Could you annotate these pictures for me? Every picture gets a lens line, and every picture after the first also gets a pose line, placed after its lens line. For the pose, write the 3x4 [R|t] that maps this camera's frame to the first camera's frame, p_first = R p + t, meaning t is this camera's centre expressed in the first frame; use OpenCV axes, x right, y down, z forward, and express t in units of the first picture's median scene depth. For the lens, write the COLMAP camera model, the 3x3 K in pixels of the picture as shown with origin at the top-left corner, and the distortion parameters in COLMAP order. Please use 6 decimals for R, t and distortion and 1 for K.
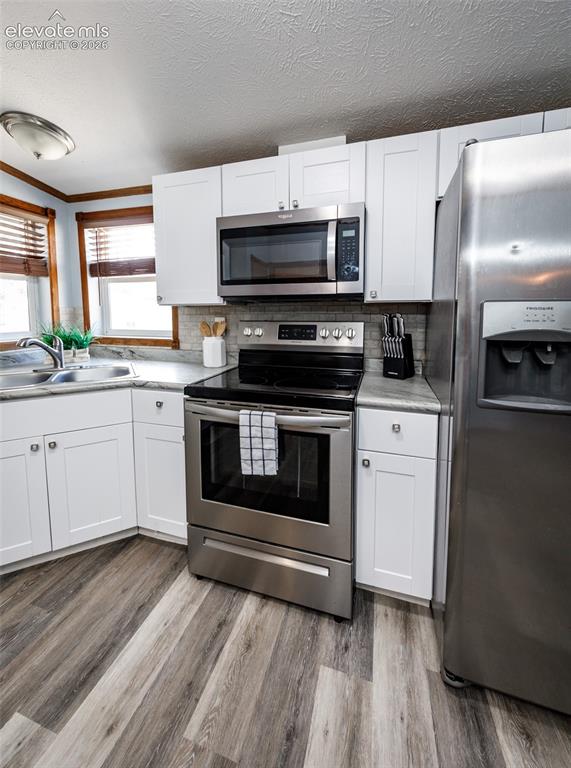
lens RADIAL K [[311.3, 0, 281.0], [0, 311.3, 334.7], [0, 0, 1]] dist [0.001675, 0.000179]
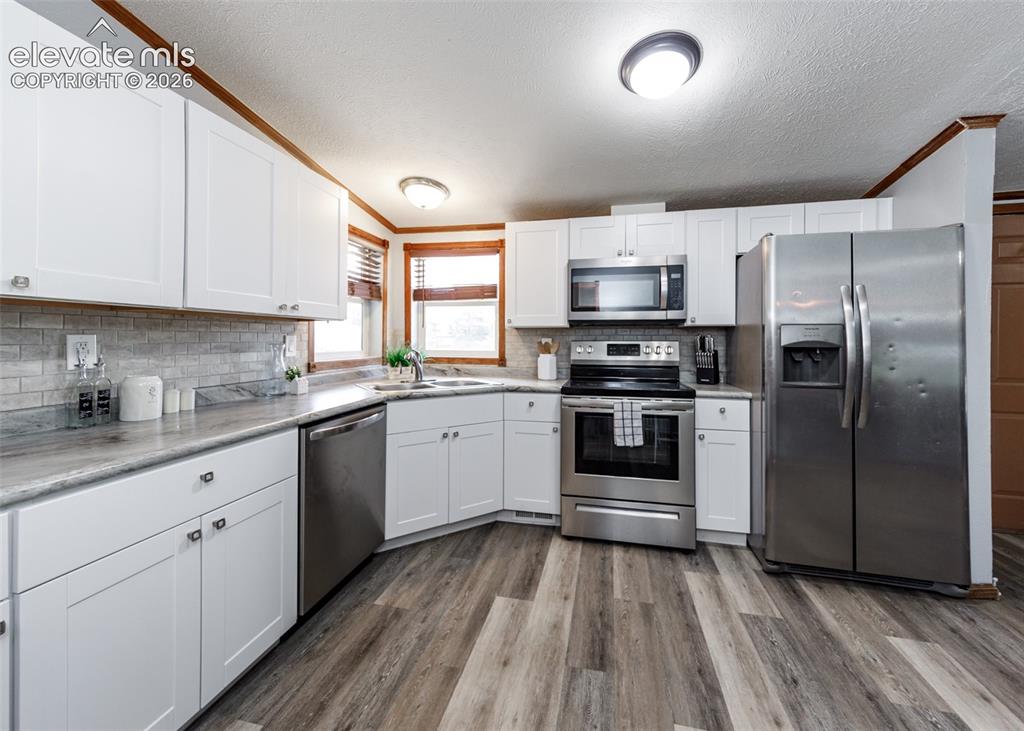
lens RADIAL K [[403.0, 0, 516.3], [0, 403.0, 338.4], [0, 0, 1]] dist [0.002243, -0.000035]
pose [[0.996609, 0.008190, 0.081872, -0.517286], [-0.001476, 0.996653, -0.081741, 0.080482], [-0.082268, 0.081343, 0.993285, -0.570097]]
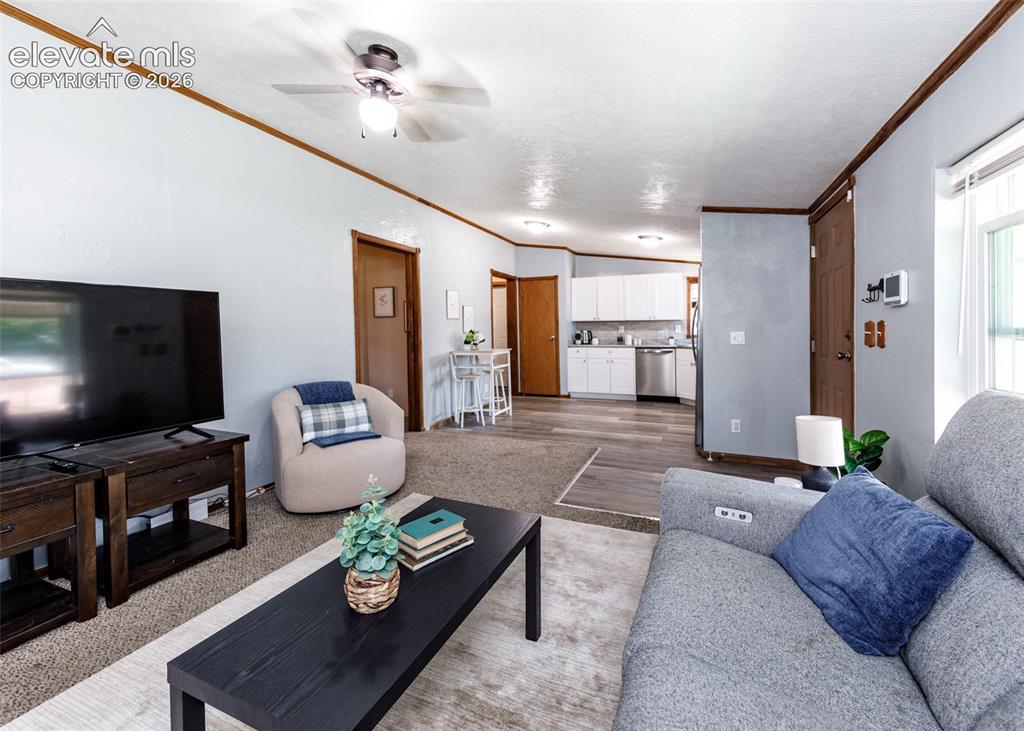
lens RADIAL K [[405.5, 0, 518.4], [0, 405.5, 336.4], [0, 0, 1]] dist [0.000117, 0.000026]
pose [[-0.092701, 0.021174, -0.995469, 2.898325], [-0.070920, 0.997094, 0.027813, 0.072216], [0.993165, 0.073177, -0.090930, -0.352163]]
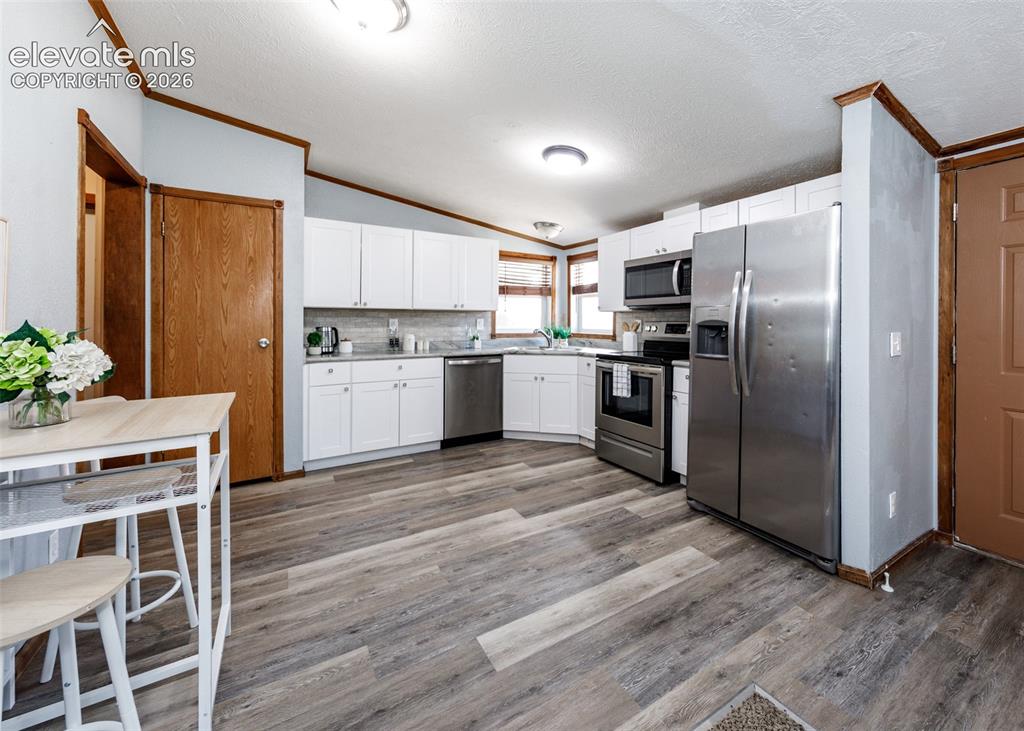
lens RADIAL K [[415.7, 0, 536.3], [0, 415.7, 319.3], [0, 0, 1]] dist [0.000020, -0.000047]
pose [[0.752439, 0.001463, -0.658660, 0.887302], [-0.058402, 0.996207, -0.064504, 0.116631], [0.656068, 0.087003, 0.749670, -0.955669]]
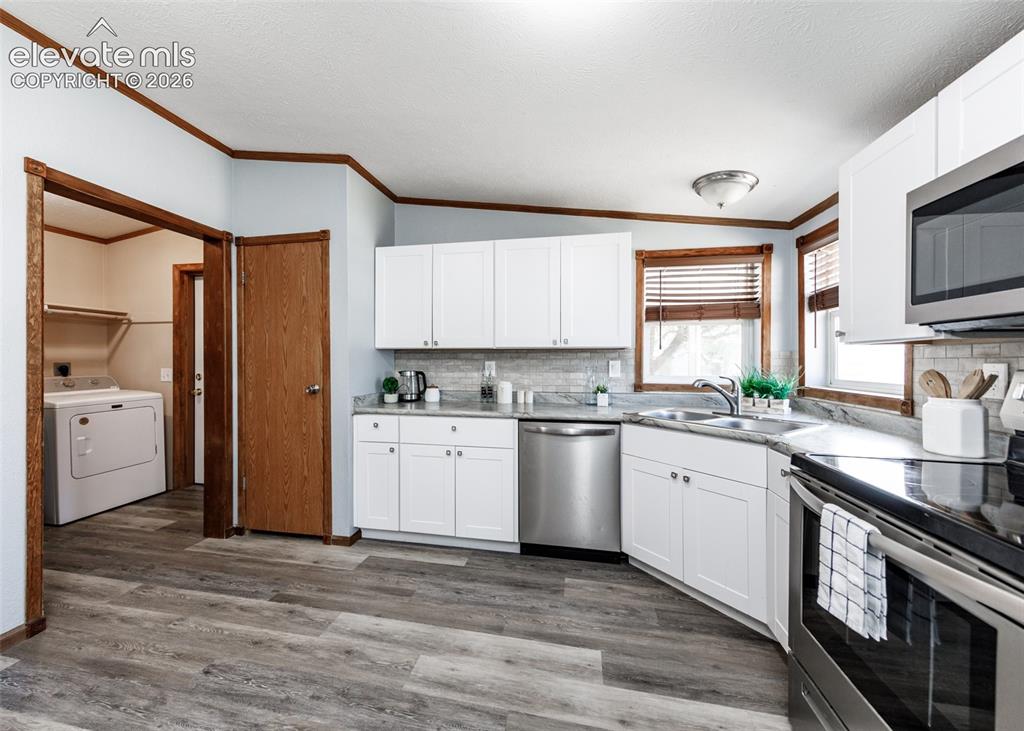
lens RADIAL K [[388.1, 0, 497.1], [0, 388.1, 358.7], [0, 0, 1]] dist [0.001897, -0.000033]
pose [[0.096188, -0.001037, -0.995363, 0.427701], [-0.081395, 0.996642, -0.008904, 0.009427], [0.992030, 0.081874, 0.095781, 0.167114]]
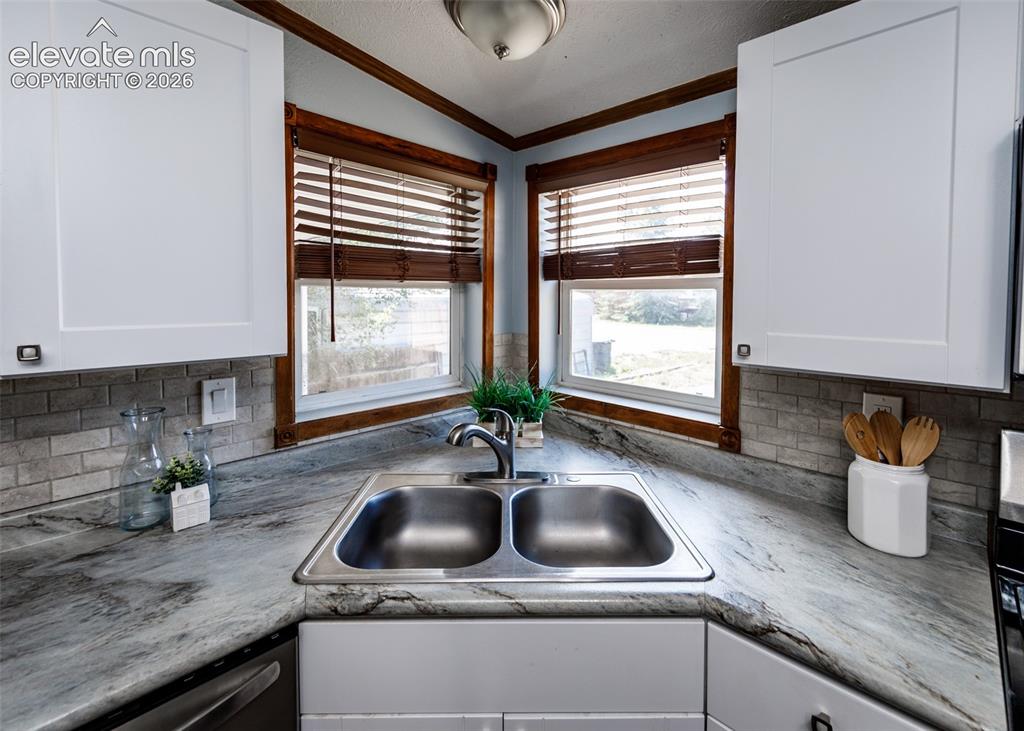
lens RADIAL K [[454.0, 0, 516.4], [0, 454.0, 312.9], [0, 0, 1]] dist [0.000449, 0.000135]
pose [[0.890380, 0.025174, -0.454521, -0.408648], [-0.045372, 0.998406, -0.033583, -0.138425], [0.452951, 0.050524, 0.890103, 0.384445]]
